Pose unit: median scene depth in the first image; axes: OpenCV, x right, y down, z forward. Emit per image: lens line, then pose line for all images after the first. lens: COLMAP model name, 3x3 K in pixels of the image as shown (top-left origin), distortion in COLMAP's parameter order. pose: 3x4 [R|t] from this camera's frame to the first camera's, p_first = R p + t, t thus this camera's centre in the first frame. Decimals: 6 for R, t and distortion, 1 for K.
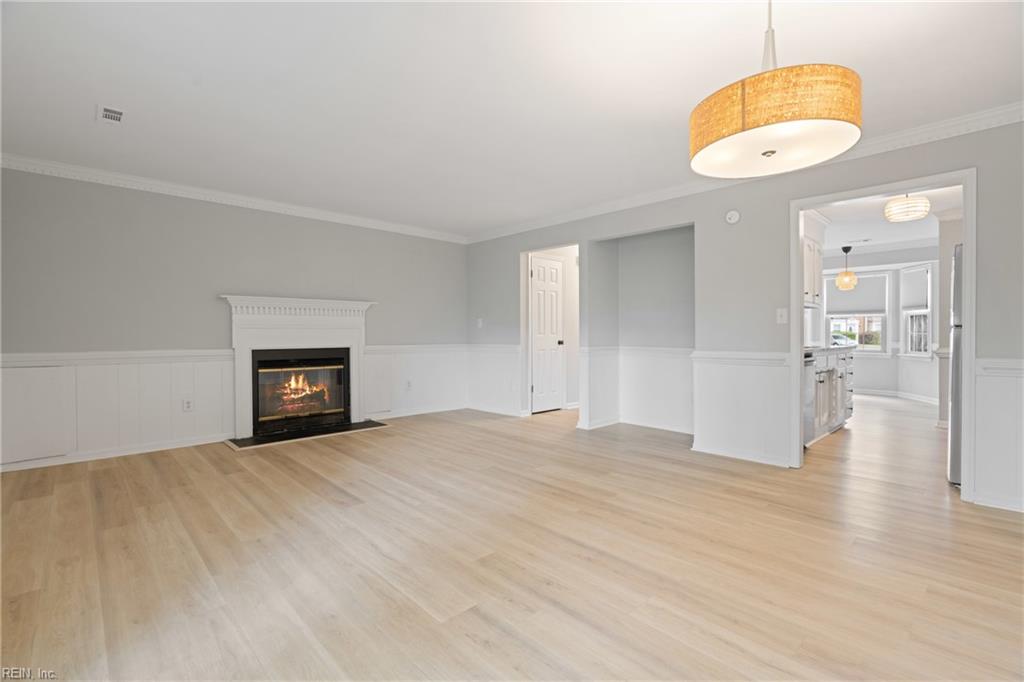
lens RADIAL K [[462.7, 0, 512.4], [0, 462.7, 337.5], [0, 0, 1]] dist [-0.001172, 0.000113]
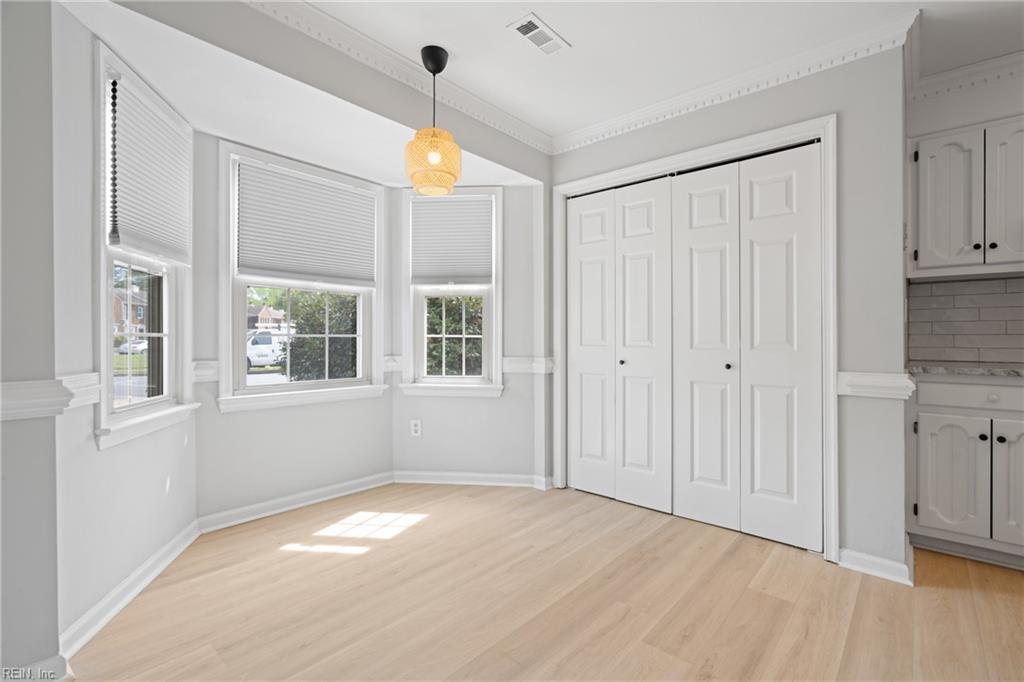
lens RADIAL K [[462.7, 0, 515.2], [0, 462.7, 339.0], [0, 0, 1]] dist [-0.001172, 0.000113]
pose [[-0.099455, 0.012683, 0.994961, 0.402026], [0.009131, 0.999888, -0.011834, -0.000598], [-0.995000, 0.007908, -0.099560, 0.945992]]
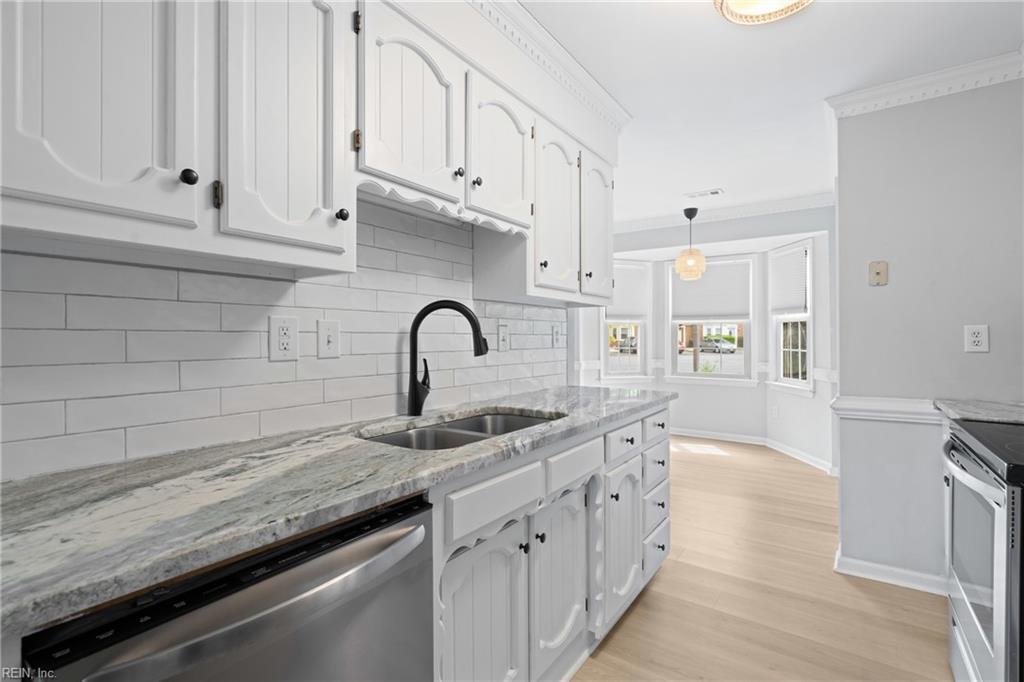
lens RADIAL K [[462.7, 0, 512.5], [0, 462.7, 334.6], [0, 0, 1]] dist [-0.001172, 0.000113]
pose [[0.983205, 0.001255, 0.182500, 0.367130], [0.000620, 0.999948, -0.010218, -0.023991], [-0.182503, 0.010160, 0.983153, 0.428817]]
